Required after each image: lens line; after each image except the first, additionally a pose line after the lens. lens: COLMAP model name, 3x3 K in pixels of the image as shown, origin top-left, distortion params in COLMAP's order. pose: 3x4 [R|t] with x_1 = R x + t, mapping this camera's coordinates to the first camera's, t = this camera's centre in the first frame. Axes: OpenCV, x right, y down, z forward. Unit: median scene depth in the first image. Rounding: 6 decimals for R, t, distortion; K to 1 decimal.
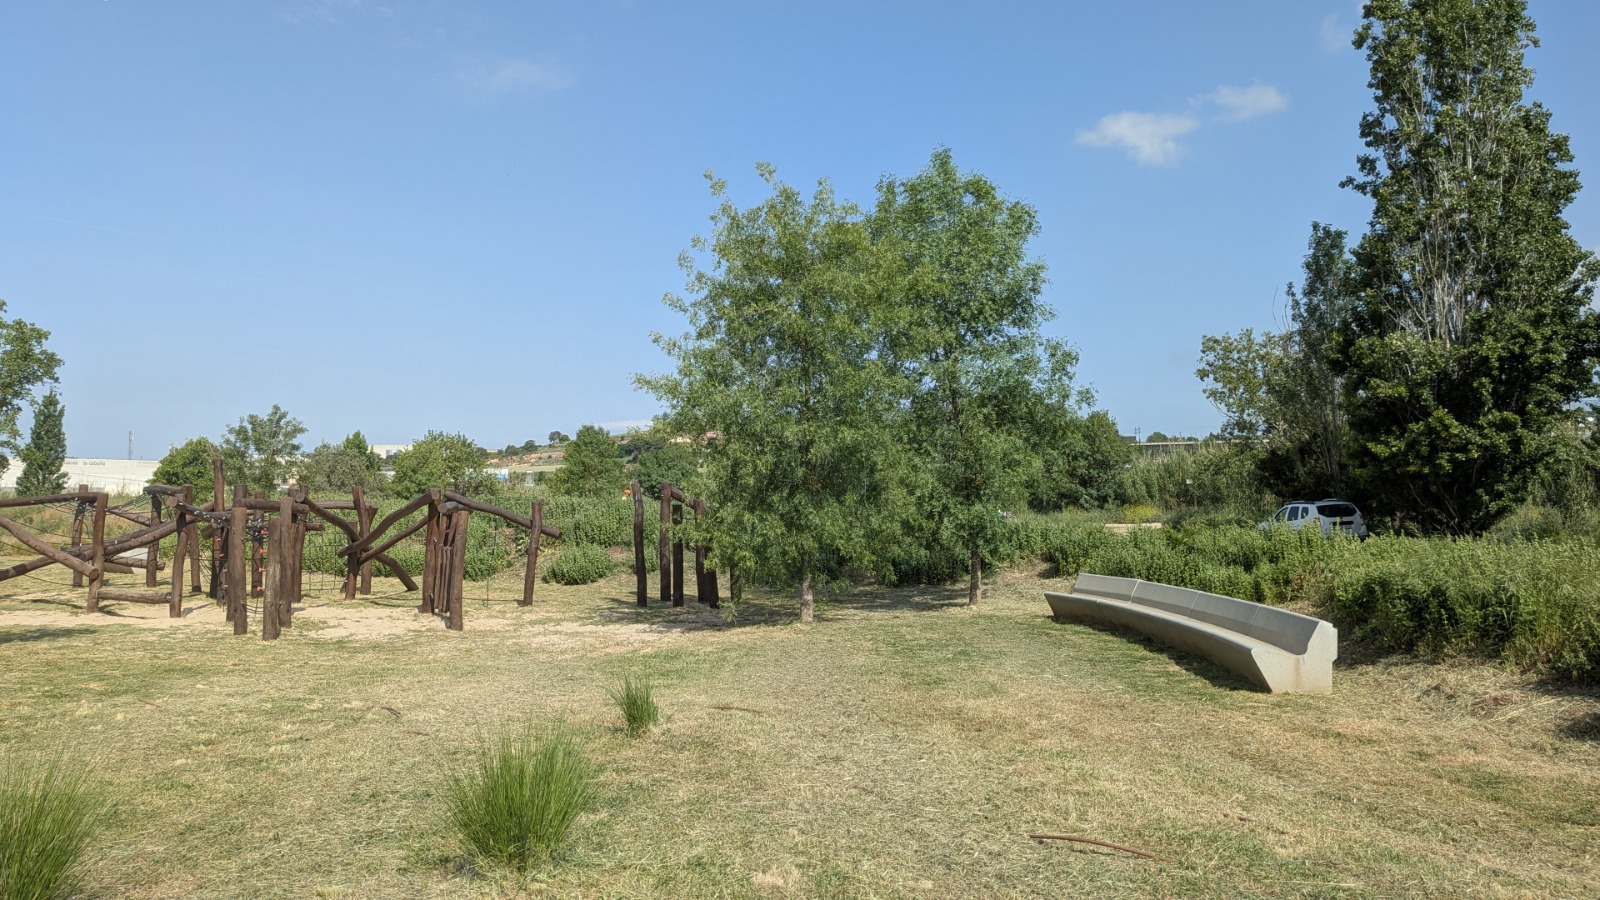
lens RADIAL K [[1221.3, 0, 800.0], [0, 1221.3, 450.0], [0, 0, 1]] dist [0.003326, -0.117408]
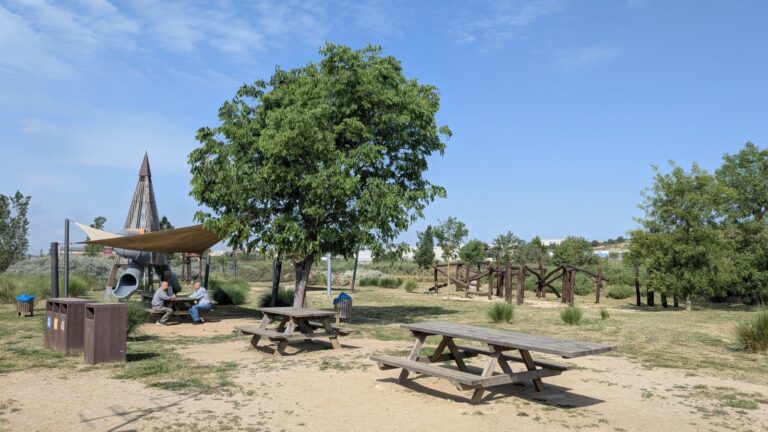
lens RADIAL K [[579.7, 0, 384.0], [0, 579.7, 216.0], [0, 0, 1]] dist [0.002440, 0.000304]
pose [[0.822938, -0.027977, -0.567443, 0.149662], [0.002912, 0.998981, -0.045030, -0.022330], [0.568124, 0.035404, 0.822181, -0.445391]]
